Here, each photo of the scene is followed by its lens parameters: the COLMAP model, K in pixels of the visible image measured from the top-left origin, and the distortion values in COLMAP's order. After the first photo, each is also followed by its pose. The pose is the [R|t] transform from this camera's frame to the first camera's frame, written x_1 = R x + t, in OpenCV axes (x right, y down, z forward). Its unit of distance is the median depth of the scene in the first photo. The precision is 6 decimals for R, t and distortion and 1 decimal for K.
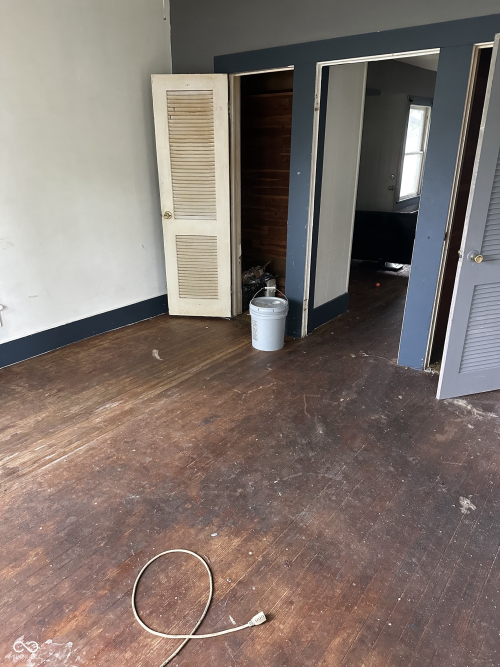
lens RADIAL K [[463.0, 0, 246.9], [0, 463.0, 333.0], [0, 0, 1]] dist [-0.044030, -0.001191]
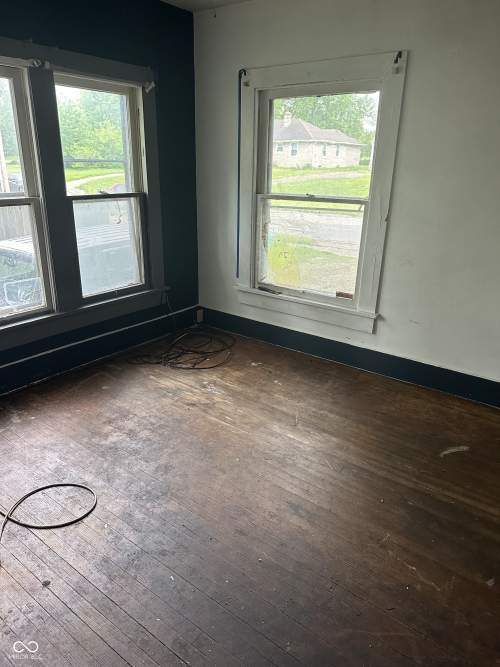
lens RADIAL K [[463.0, 0, 245.4], [0, 463.0, 333.5], [0, 0, 1]] dist [-0.044030, -0.001191]
pose [[-0.032722, 0.326006, -0.944801, 0.446076], [-0.374208, 0.872553, 0.314036, -0.223099], [0.926767, 0.363828, 0.093443, 0.587830]]
